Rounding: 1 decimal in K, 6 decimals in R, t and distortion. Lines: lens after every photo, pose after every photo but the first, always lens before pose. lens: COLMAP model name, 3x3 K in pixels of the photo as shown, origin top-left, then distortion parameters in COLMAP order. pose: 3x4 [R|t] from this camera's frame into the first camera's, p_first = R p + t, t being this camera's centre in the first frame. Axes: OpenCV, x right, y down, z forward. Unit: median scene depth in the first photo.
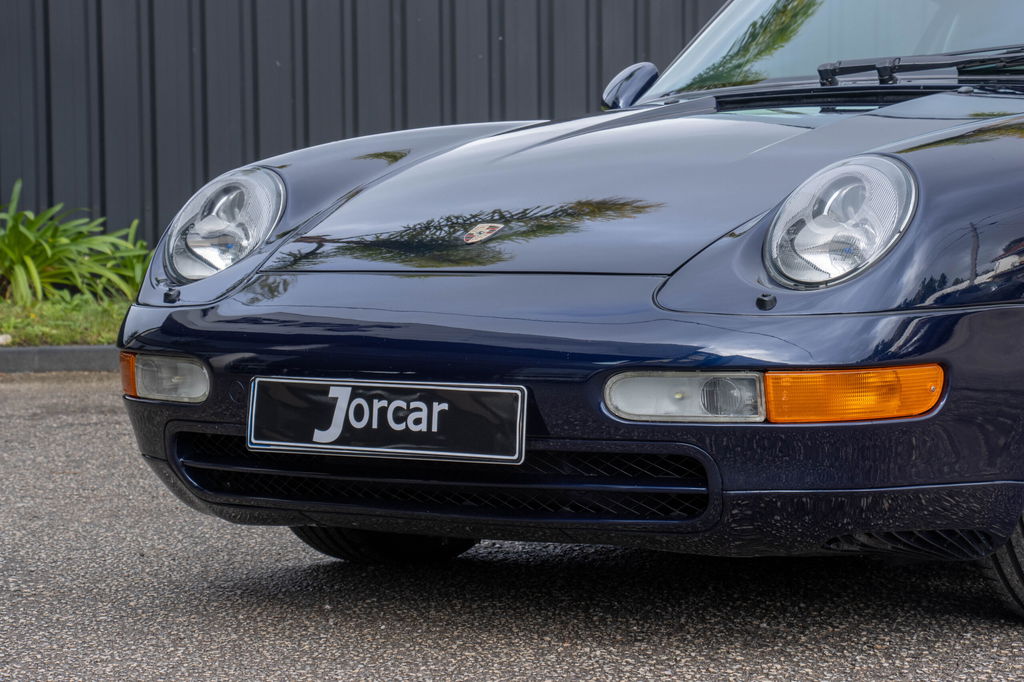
lens RADIAL K [[3067.6, 0, 509.3], [0, 3067.6, 336.9], [0, 0, 1]] dist [0.571264, 0.000000]
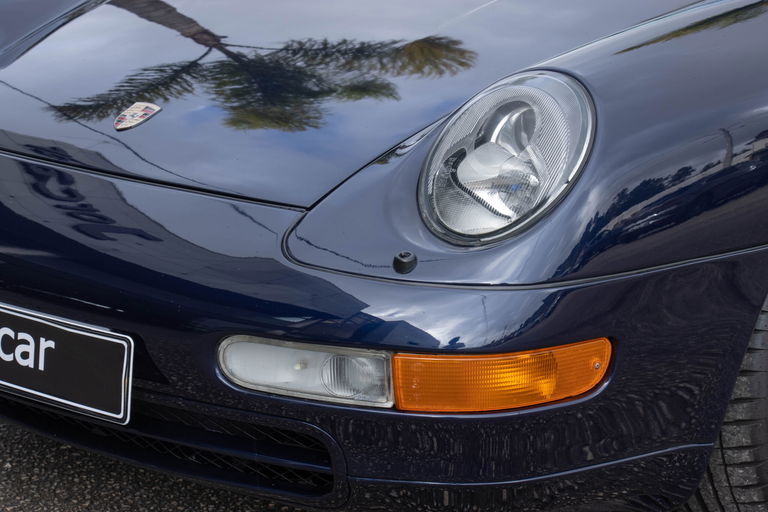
lens RADIAL K [[1942.1, 0, 389.4], [0, 1942.1, 255.6], [0, 0, 1]] dist [0.404551, 0.000000]
pose [[0.995770, 0.041473, -0.081984, 0.119690], [-0.023623, 0.977894, 0.207762, -0.120702], [0.088789, -0.204946, 0.974738, 0.467136]]
